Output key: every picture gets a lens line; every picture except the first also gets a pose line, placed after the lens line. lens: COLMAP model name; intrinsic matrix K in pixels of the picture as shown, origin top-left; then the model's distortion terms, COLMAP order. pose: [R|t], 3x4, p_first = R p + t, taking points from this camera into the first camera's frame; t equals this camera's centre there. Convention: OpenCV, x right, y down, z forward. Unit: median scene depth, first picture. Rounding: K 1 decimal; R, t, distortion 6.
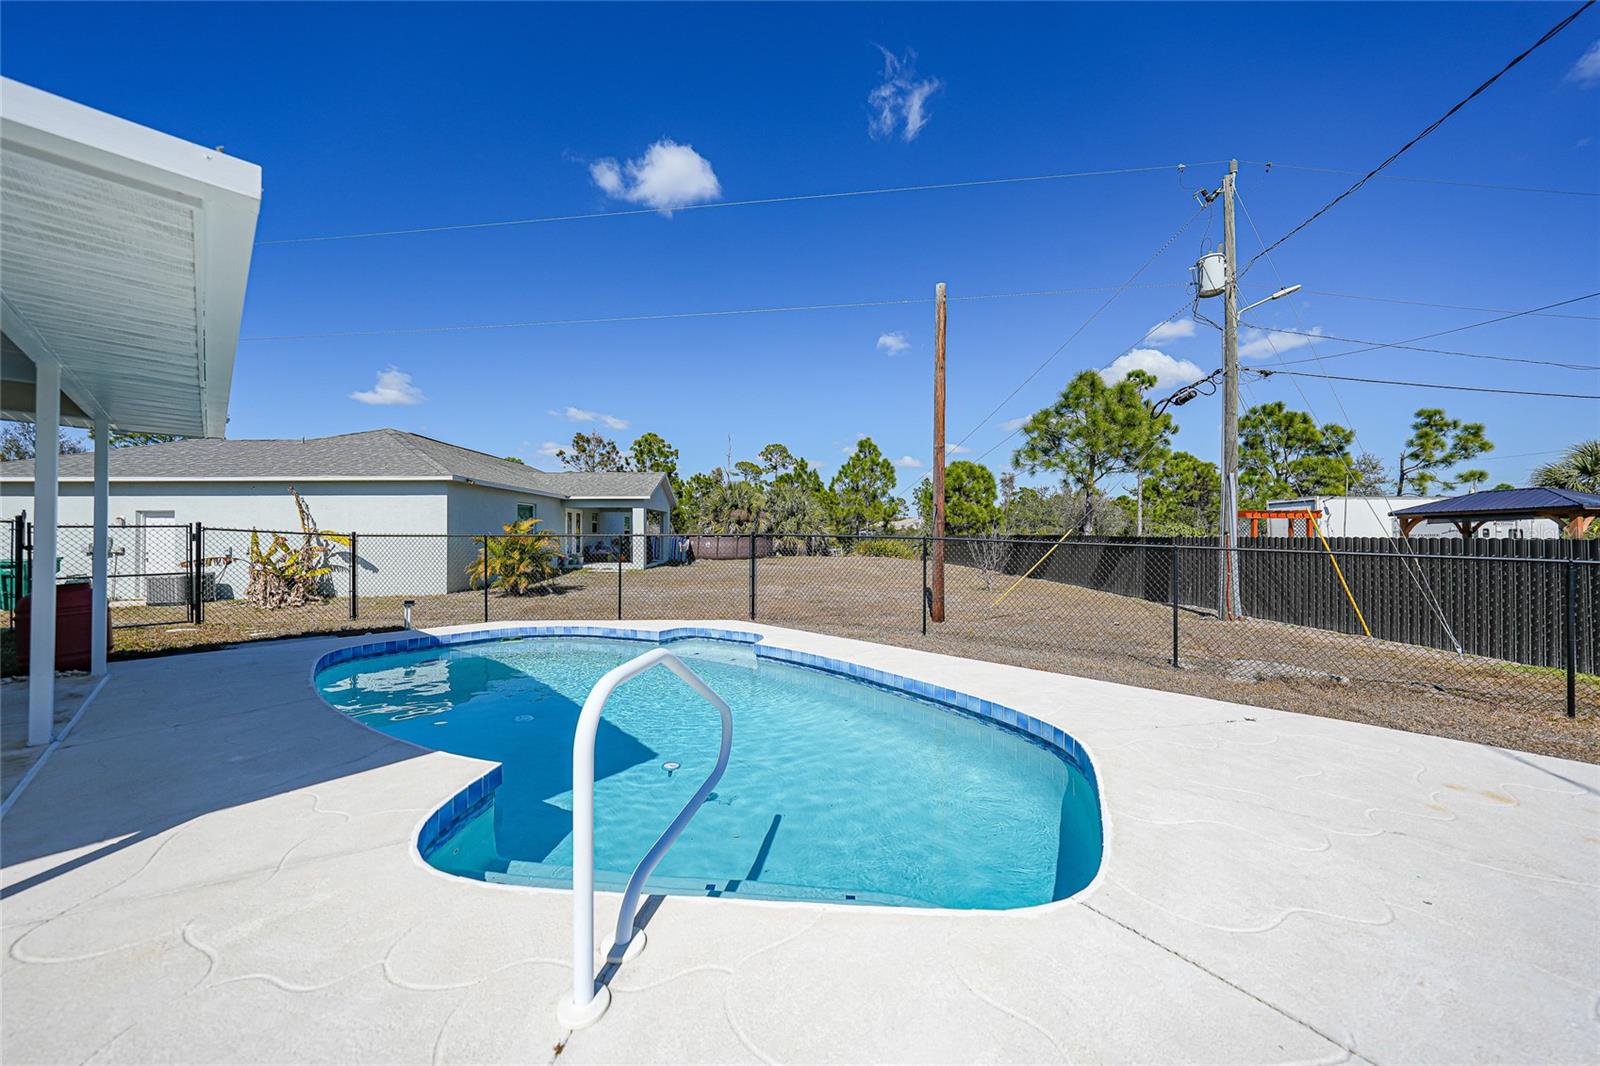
lens RADIAL K [[554.7, 0, 801.1], [0, 554.7, 529.1], [0, 0, 1]] dist [-0.028914, 0.006917]
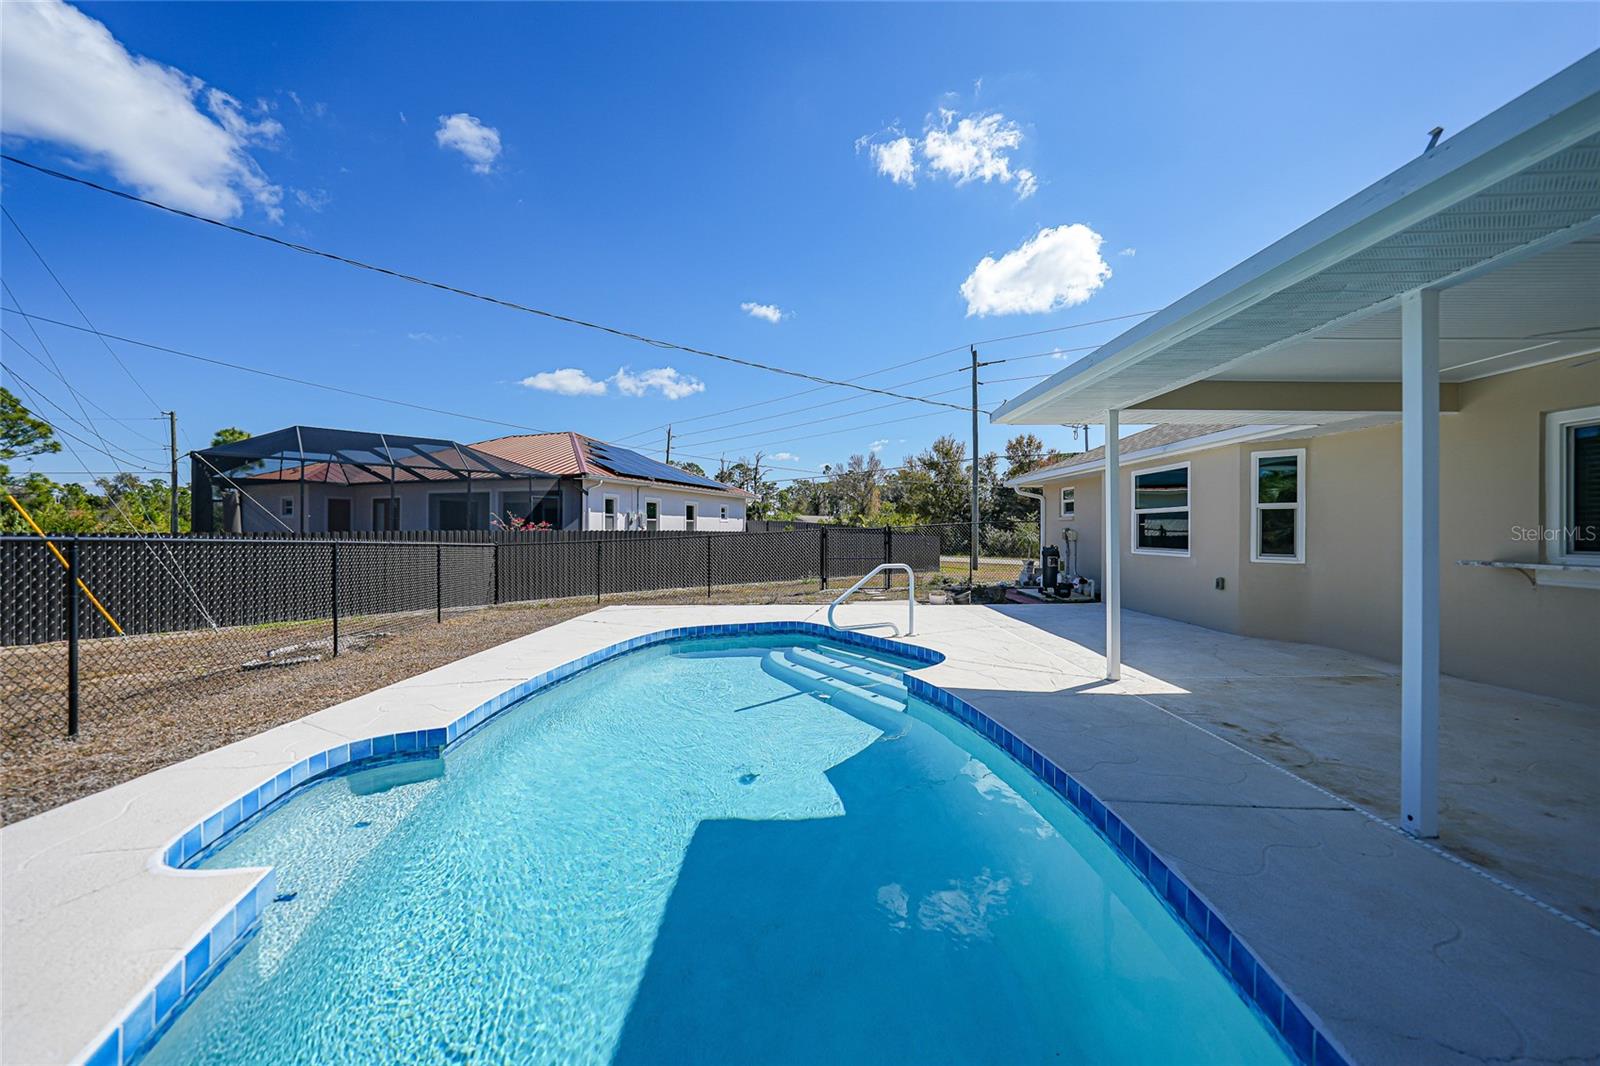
lens RADIAL K [[554.7, 0, 801.1], [0, 554.7, 529.1], [0, 0, 1]] dist [-0.028914, 0.006917]
pose [[-0.673865, -0.001274, 0.738854, -0.260137], [-0.008179, 0.999950, -0.005736, 0.001972], [-0.738810, -0.009908, -0.673841, 0.391028]]
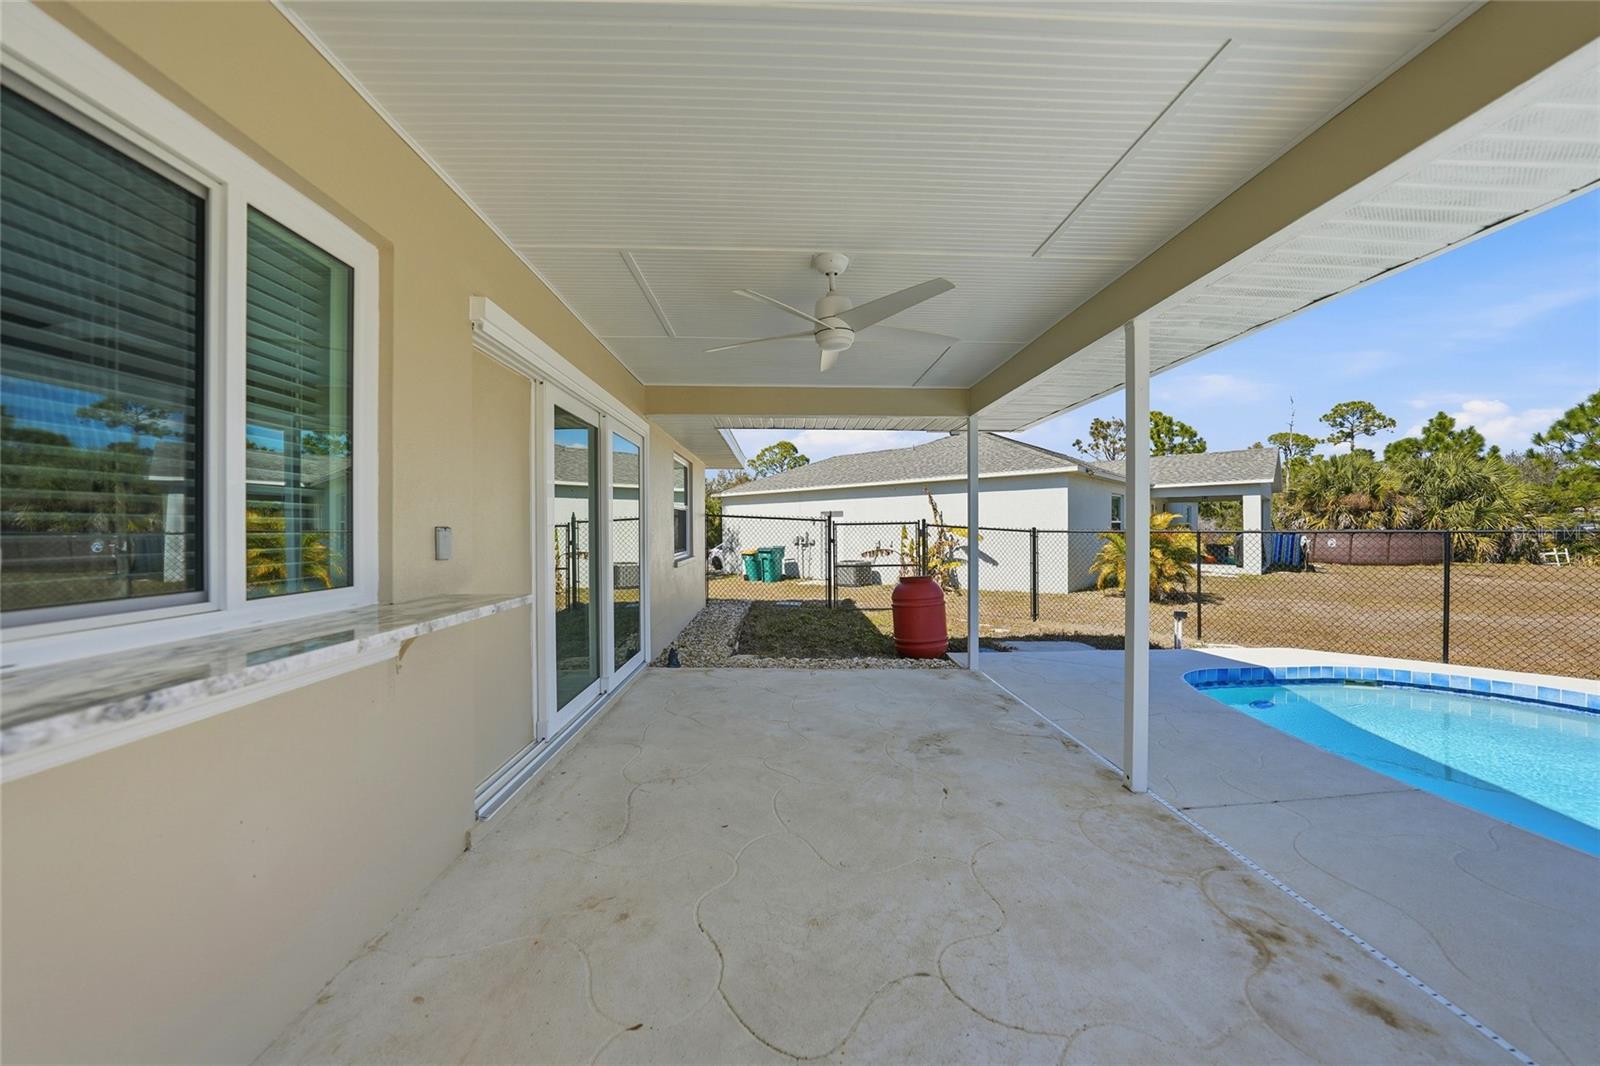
lens RADIAL K [[561.5, 0, 803.6], [0, 561.5, 526.7], [0, 0, 1]] dist [-0.027894, 0.007031]
pose [[0.704339, -0.004129, -0.709852, -0.218992], [0.007997, 0.999966, 0.002118, -0.000806], [0.709819, -0.007168, 0.704348, 0.010261]]
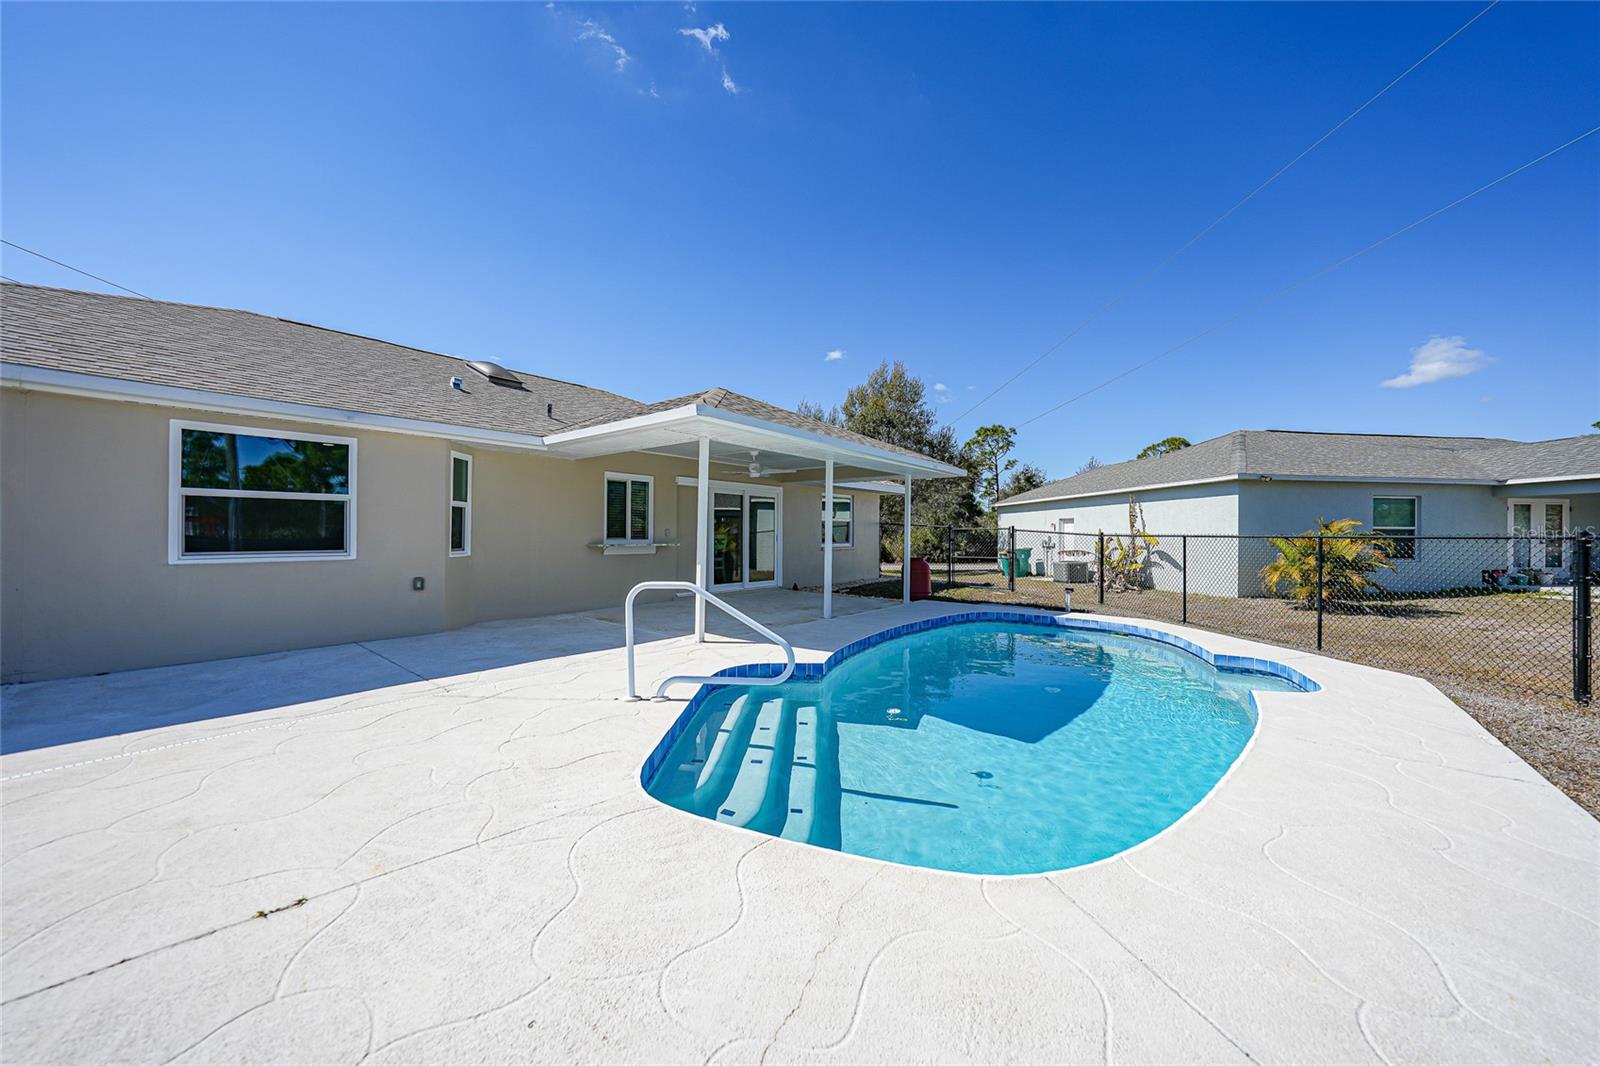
lens RADIAL K [[548.1, 0, 790.2], [0, 548.1, 533.3], [0, 0, 1]] dist [-0.012498, -0.000013]
pose [[0.052114, 0.001189, -0.998640, 0.195662], [0.001468, 0.999998, 0.001268, 0.002624], [0.998640, -0.001533, 0.052112, 0.132177]]
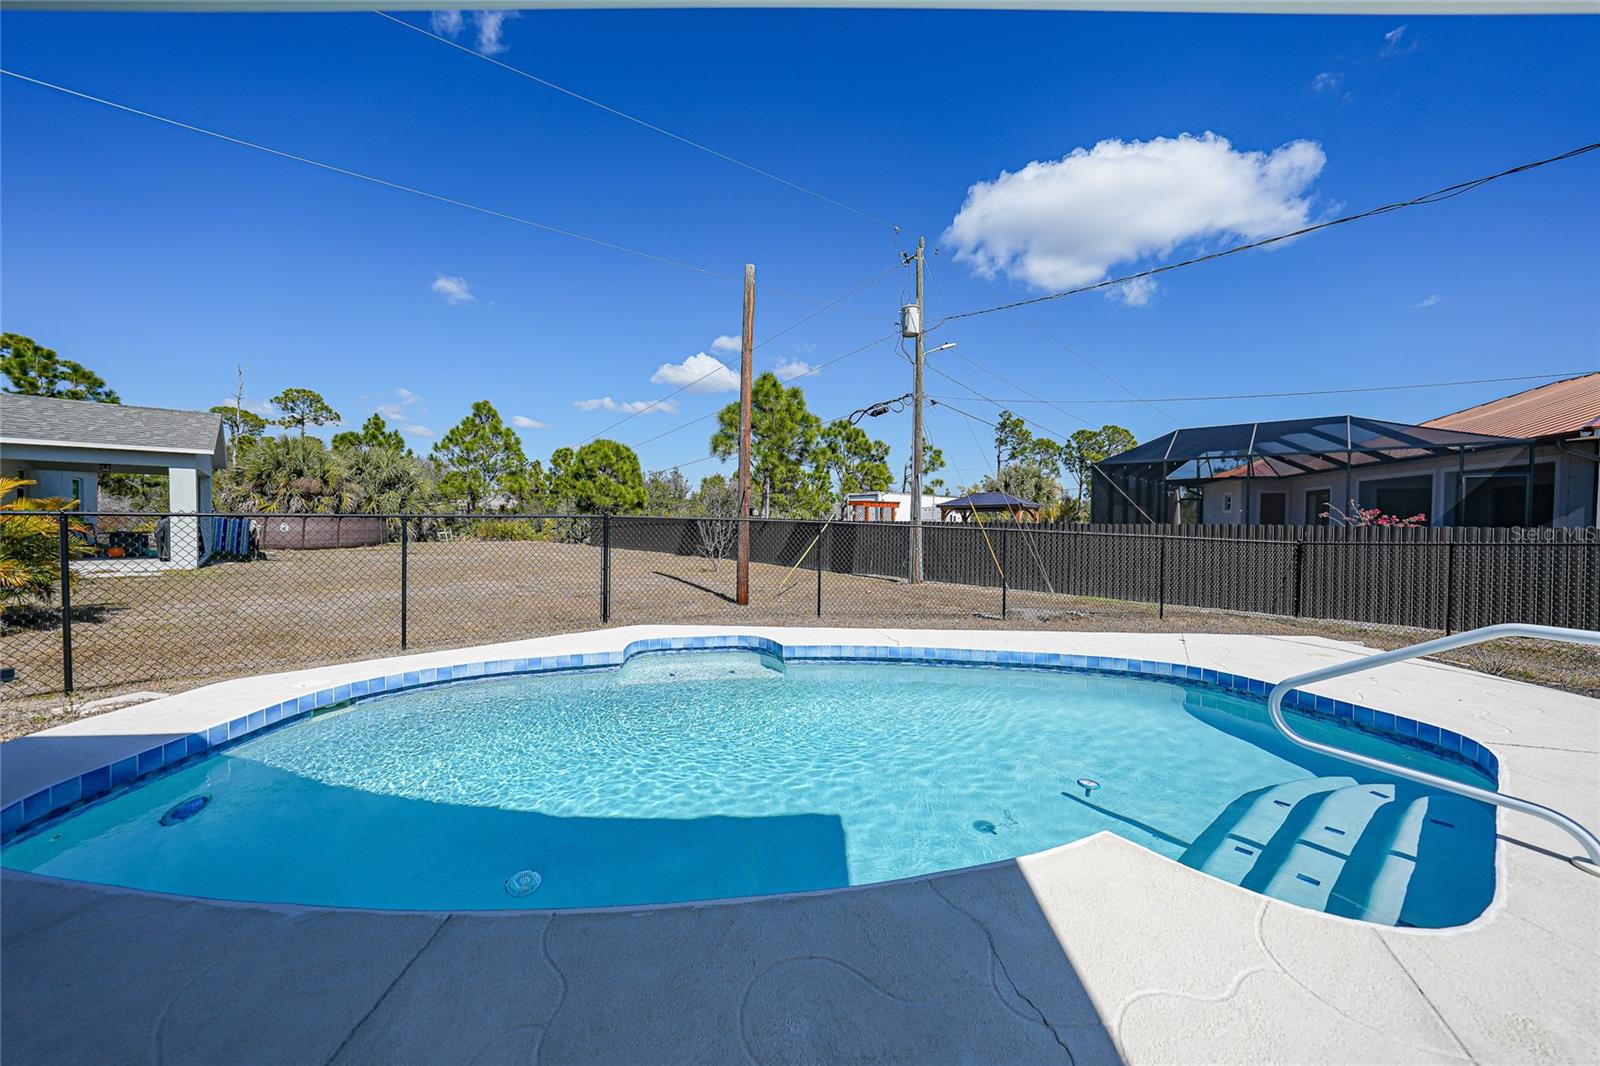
lens RADIAL K [[554.7, 0, 801.1], [0, 554.7, 529.1], [0, 0, 1]] dist [-0.028914, 0.006917]
pose [[0.739661, -0.005460, 0.672957, -0.225151], [-0.017265, 0.999484, 0.027086, 0.001067], [-0.672758, -0.031653, 0.739185, 0.124396]]
